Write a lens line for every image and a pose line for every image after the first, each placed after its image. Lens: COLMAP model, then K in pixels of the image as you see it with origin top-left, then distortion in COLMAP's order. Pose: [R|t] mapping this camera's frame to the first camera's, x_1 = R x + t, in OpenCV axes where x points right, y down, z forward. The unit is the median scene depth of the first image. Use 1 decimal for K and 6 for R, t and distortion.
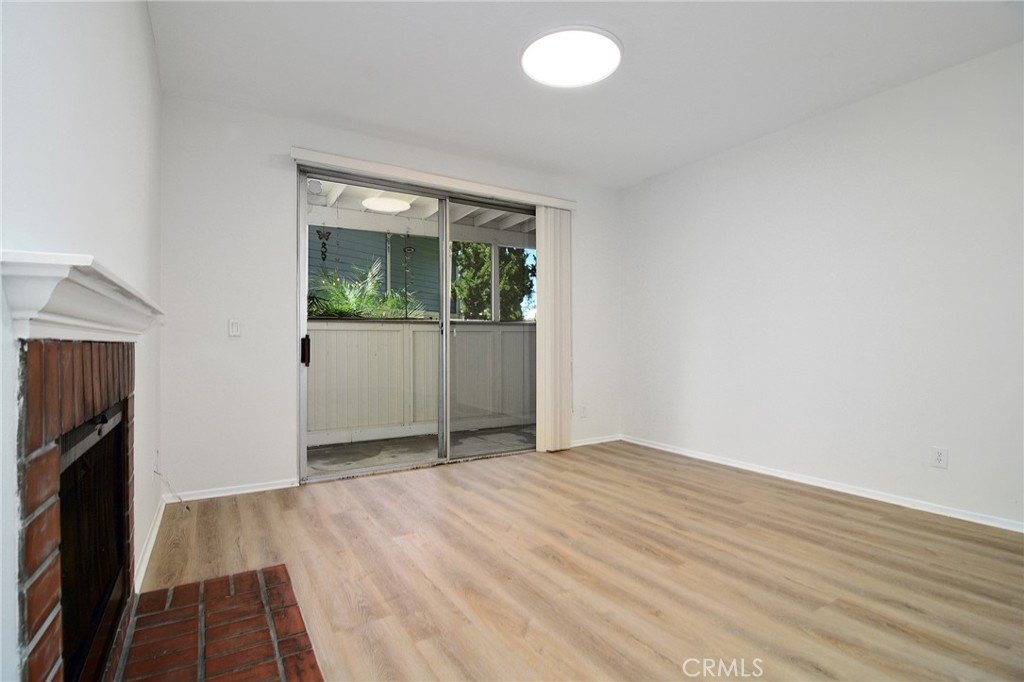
lens RADIAL K [[487.1, 0, 505.6], [0, 487.1, 343.7], [0, 0, 1]] dist [-0.019833, -0.000640]
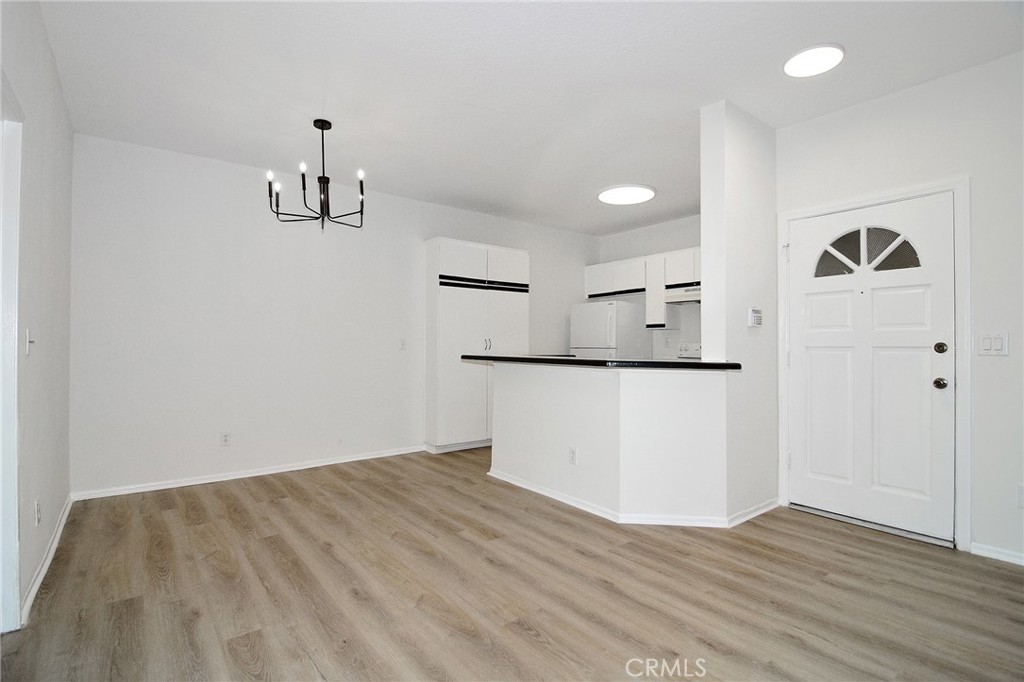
lens RADIAL K [[487.1, 0, 518.7], [0, 487.1, 351.9], [0, 0, 1]] dist [-0.019833, -0.000640]
pose [[-0.991177, -0.004225, -0.132478, 0.290163], [-0.005079, 0.999968, 0.006112, -0.029536], [0.132448, 0.006731, -0.991167, 1.862842]]
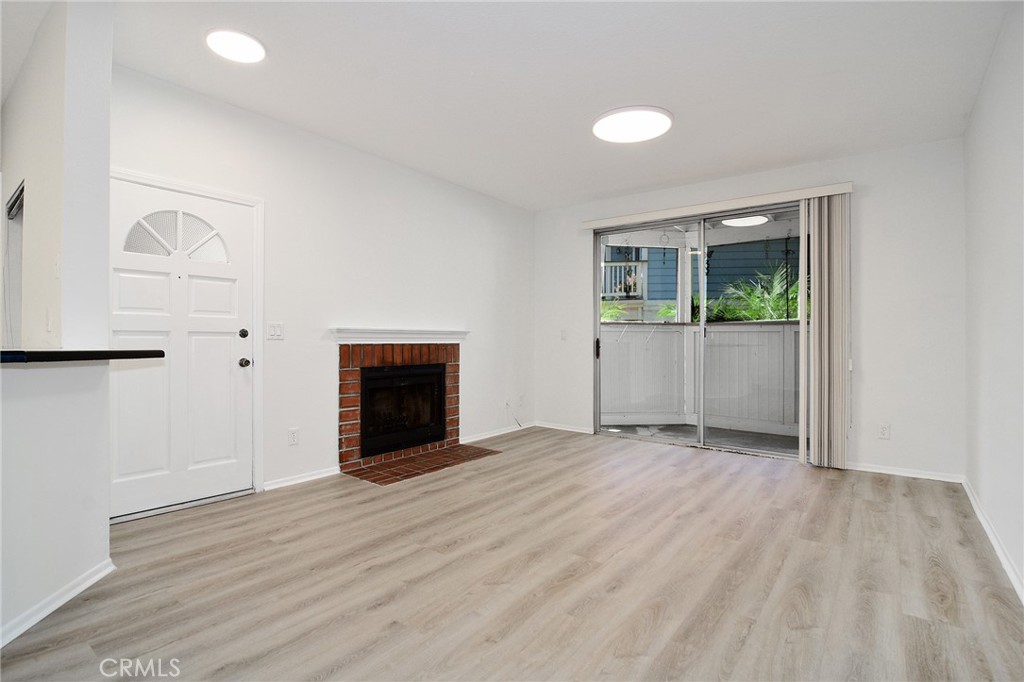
lens RADIAL K [[487.1, 0, 516.2], [0, 487.1, 339.7], [0, 0, 1]] dist [-0.019833, -0.000640]
pose [[0.363038, 0.001453, -0.931773, 1.225803], [-0.006475, 0.999979, -0.000964, -0.015532], [0.931752, 0.006383, 0.363040, 0.253432]]
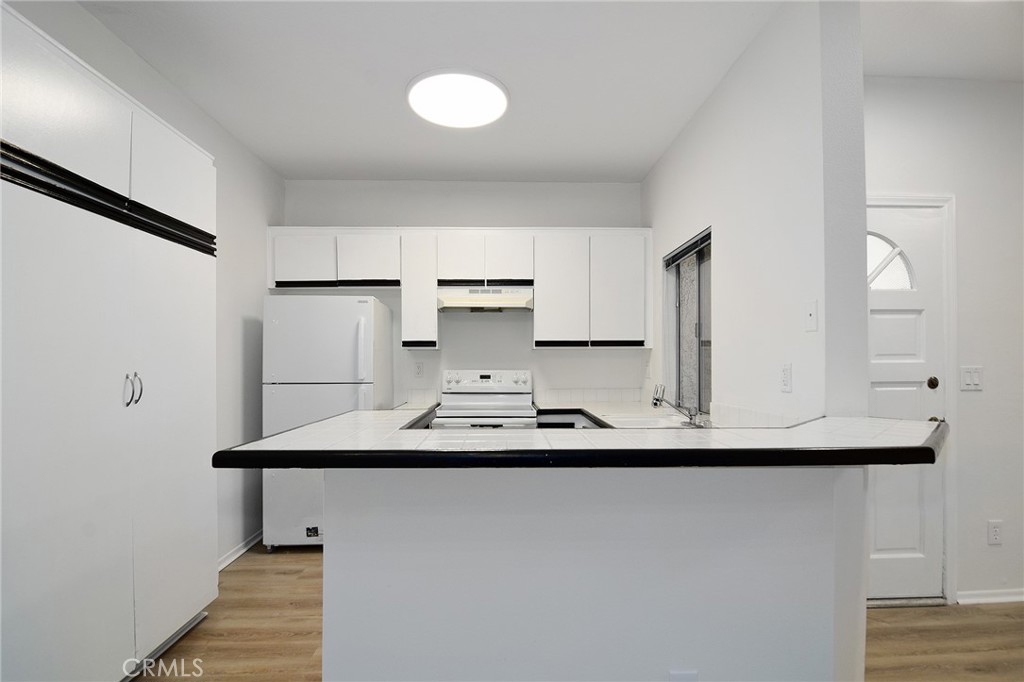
lens RADIAL K [[510.7, 0, 502.4], [0, 510.7, 364.1], [0, 0, 1]] dist [-0.019940, -0.000576]
pose [[-0.495492, -0.005395, -0.868596, 0.768633], [0.002669, 0.999967, -0.007734, -0.116875], [0.868609, -0.006151, -0.495461, -0.768301]]
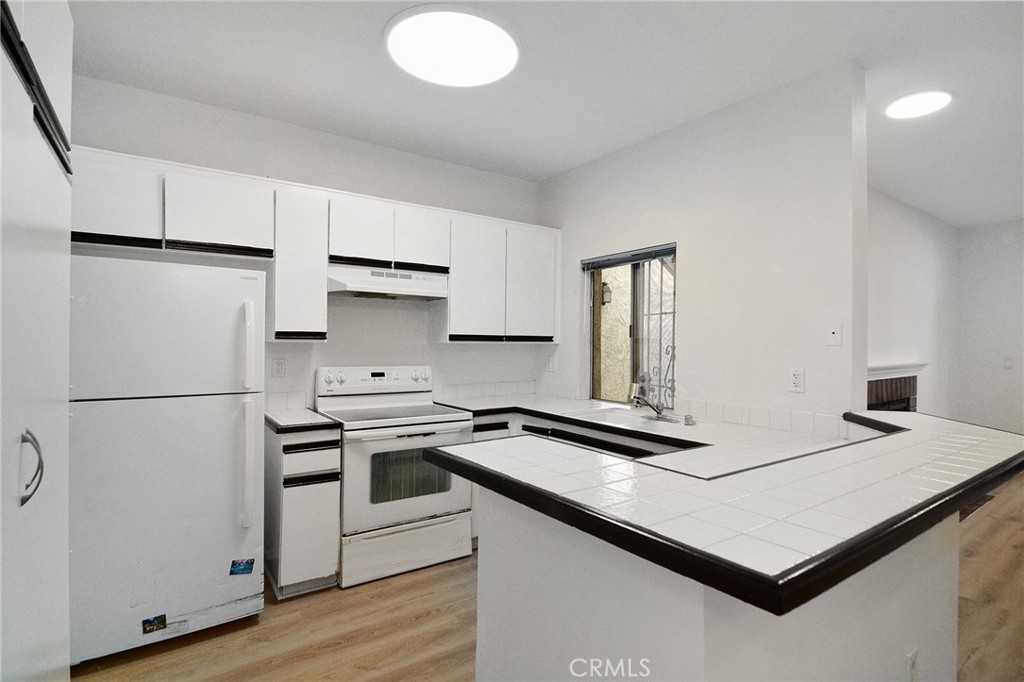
lens RADIAL K [[487.1, 0, 519.1], [0, 487.1, 347.5], [0, 0, 1]] dist [-0.019833, -0.000640]
pose [[0.111822, 0.008009, -0.993696, 0.695405], [0.002959, 0.999960, 0.008392, -0.228508], [0.993724, -0.003879, 0.111794, -2.016769]]
